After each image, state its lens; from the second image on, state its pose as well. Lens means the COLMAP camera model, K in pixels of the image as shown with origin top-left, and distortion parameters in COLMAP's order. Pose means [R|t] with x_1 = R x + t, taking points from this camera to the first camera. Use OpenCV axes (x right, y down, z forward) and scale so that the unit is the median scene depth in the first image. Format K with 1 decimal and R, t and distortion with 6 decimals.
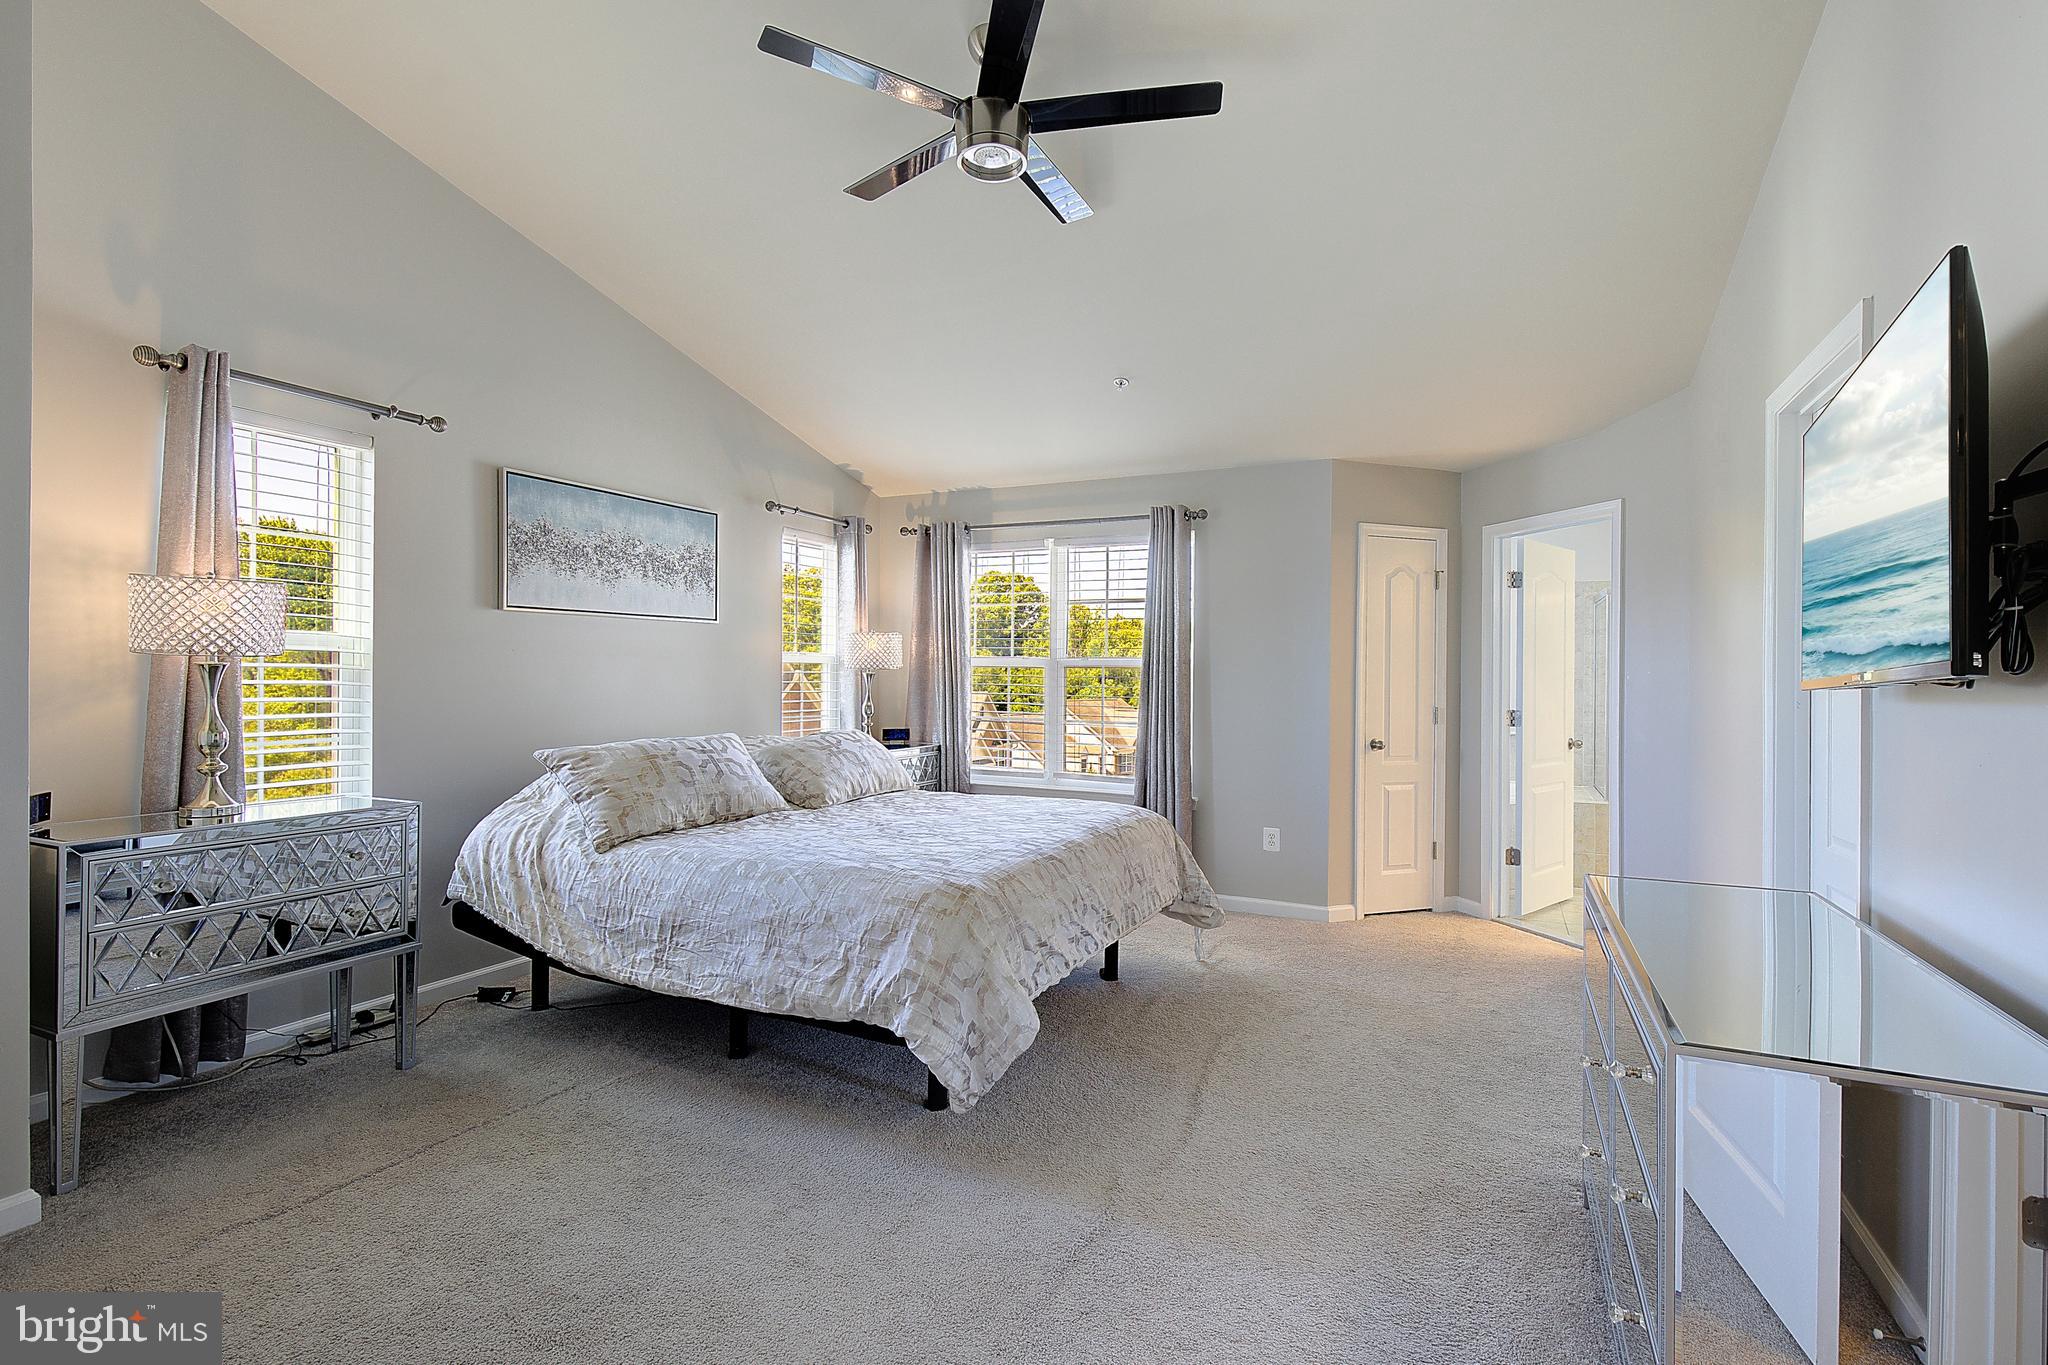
lens RADIAL K [[949.0, 0, 1037.1], [0, 949.0, 687.3], [0, 0, 1]] dist [0.002264, -0.002380]
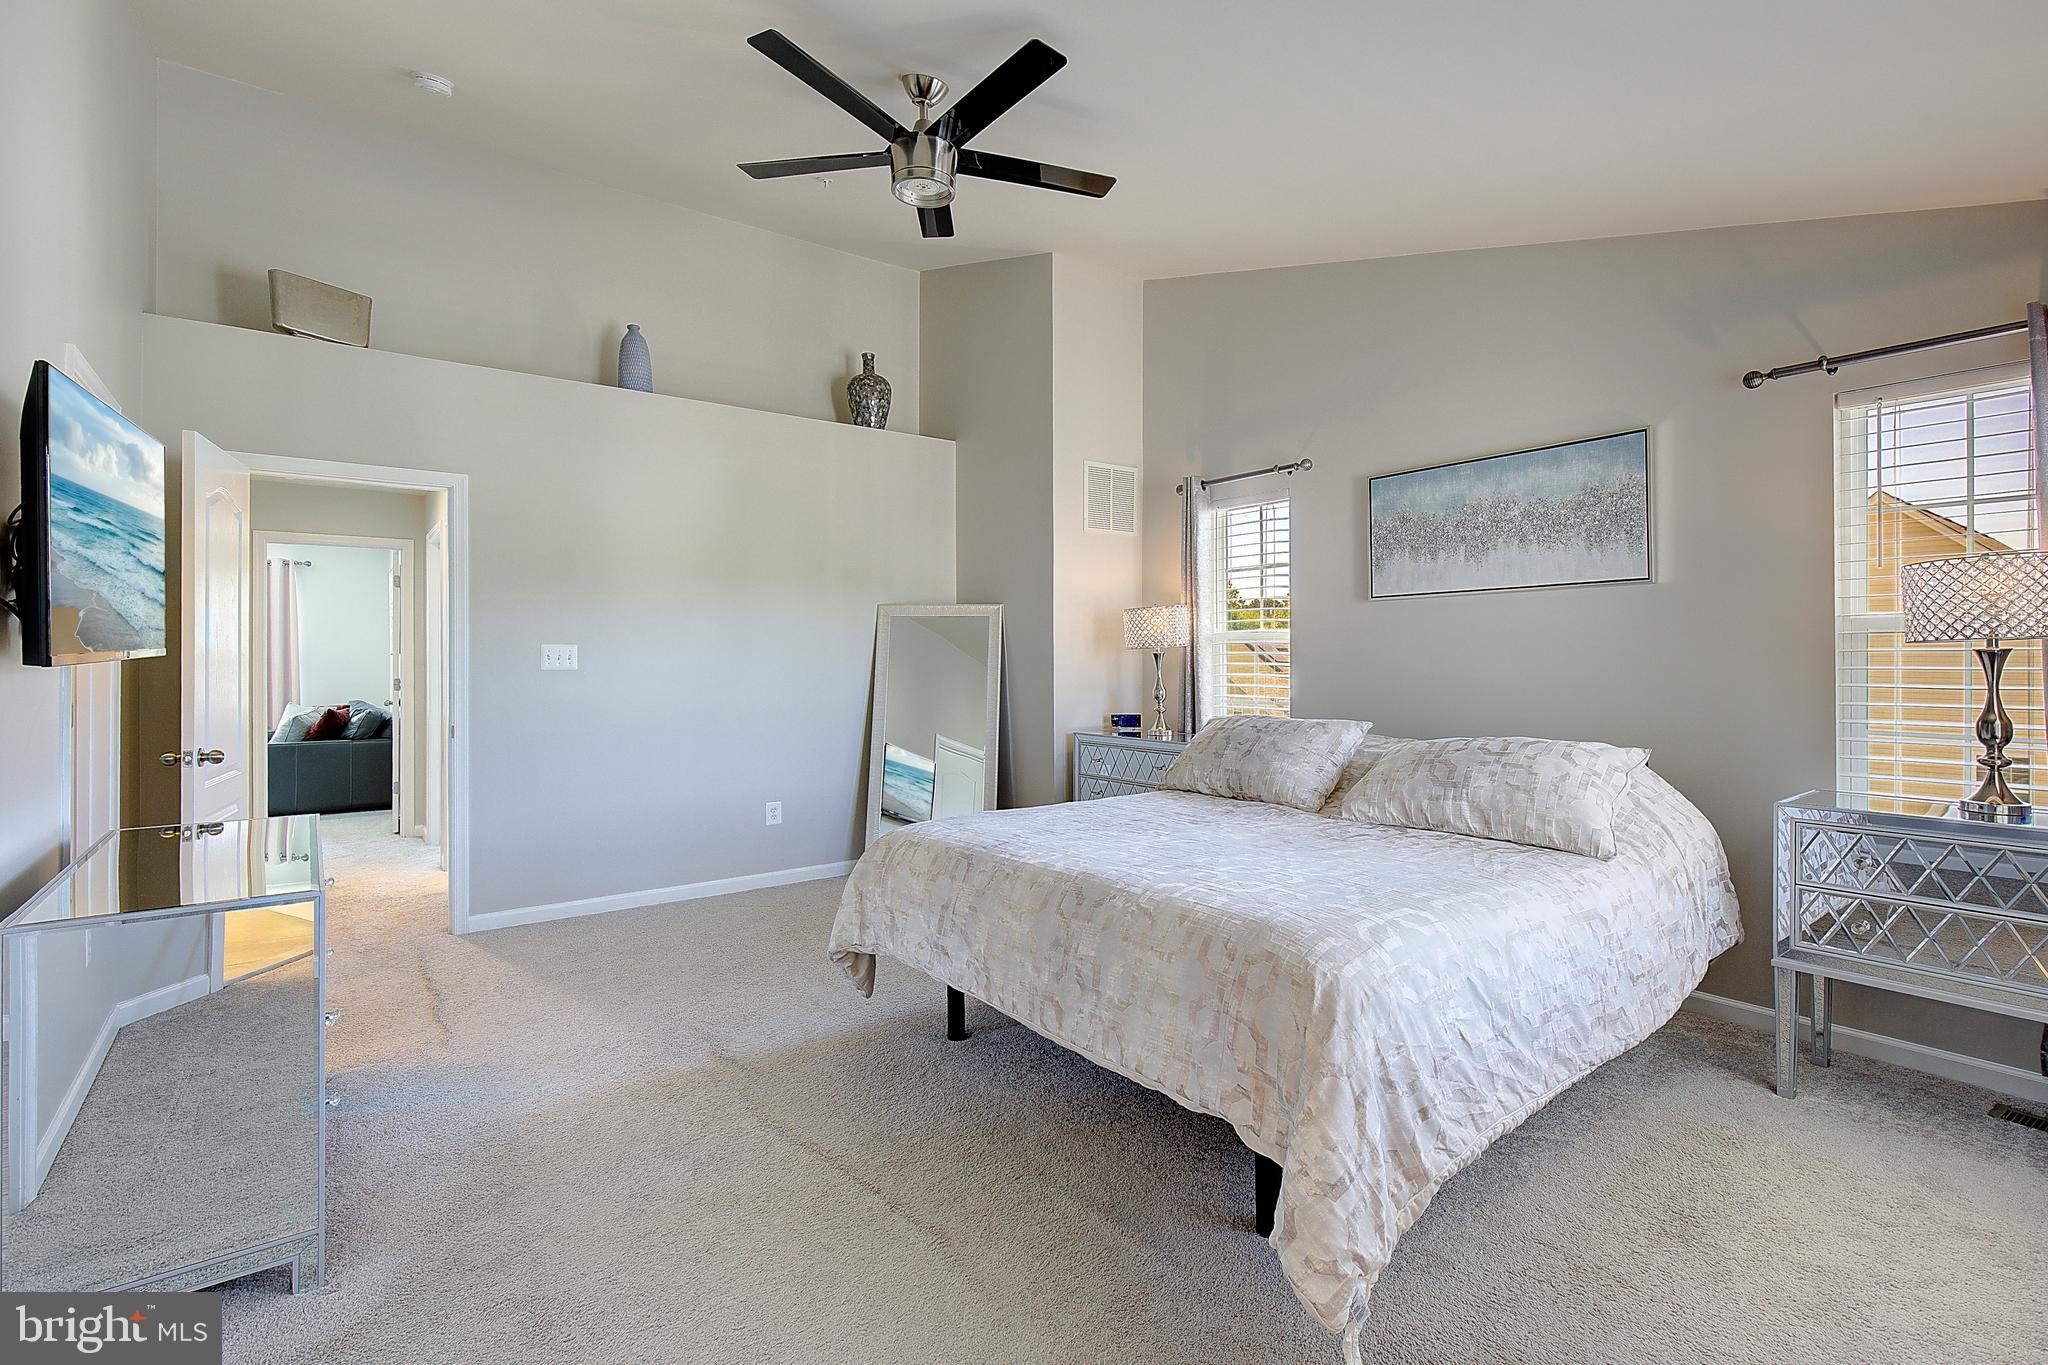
lens RADIAL K [[949.0, 0, 1041.5], [0, 949.0, 664.7], [0, 0, 1]] dist [0.002264, -0.002380]
pose [[-0.445759, -0.000004, -0.895153, 0.687098], [-0.010669, 0.999929, 0.005308, -0.007991], [0.895089, 0.011917, -0.445727, 1.264002]]
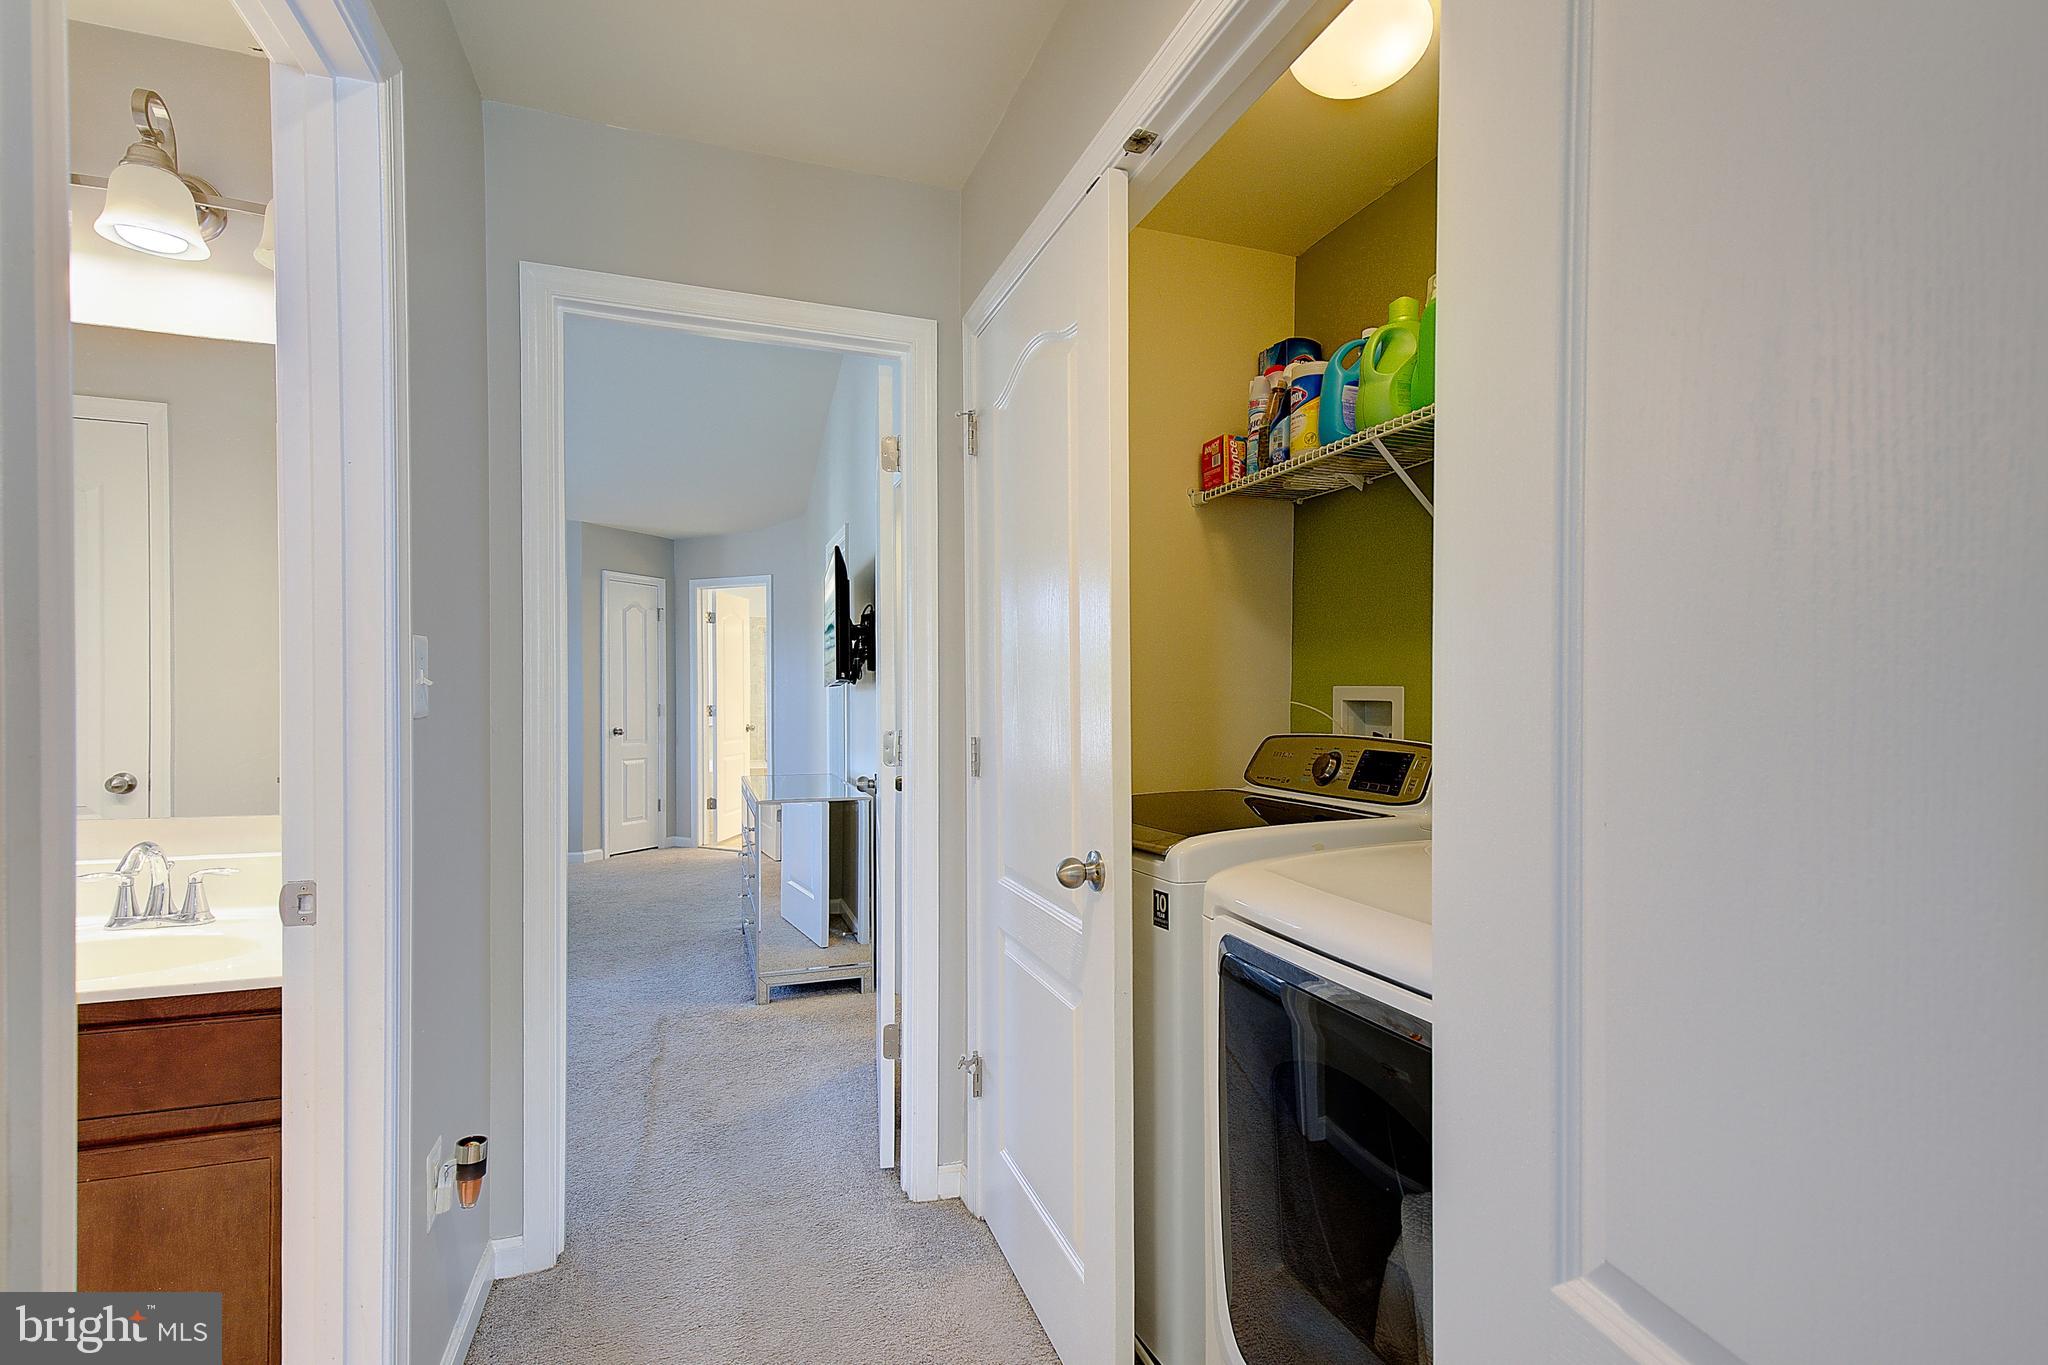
lens RADIAL K [[949.0, 0, 1037.0], [0, 949.0, 694.2], [0, 0, 1]] dist [0.002264, -0.002380]
pose [[0.700350, -0.006545, 0.713770, -0.198195], [0.008395, 0.999964, 0.000933, 0.009065], [-0.713750, 0.005339, 0.700380, -0.398746]]
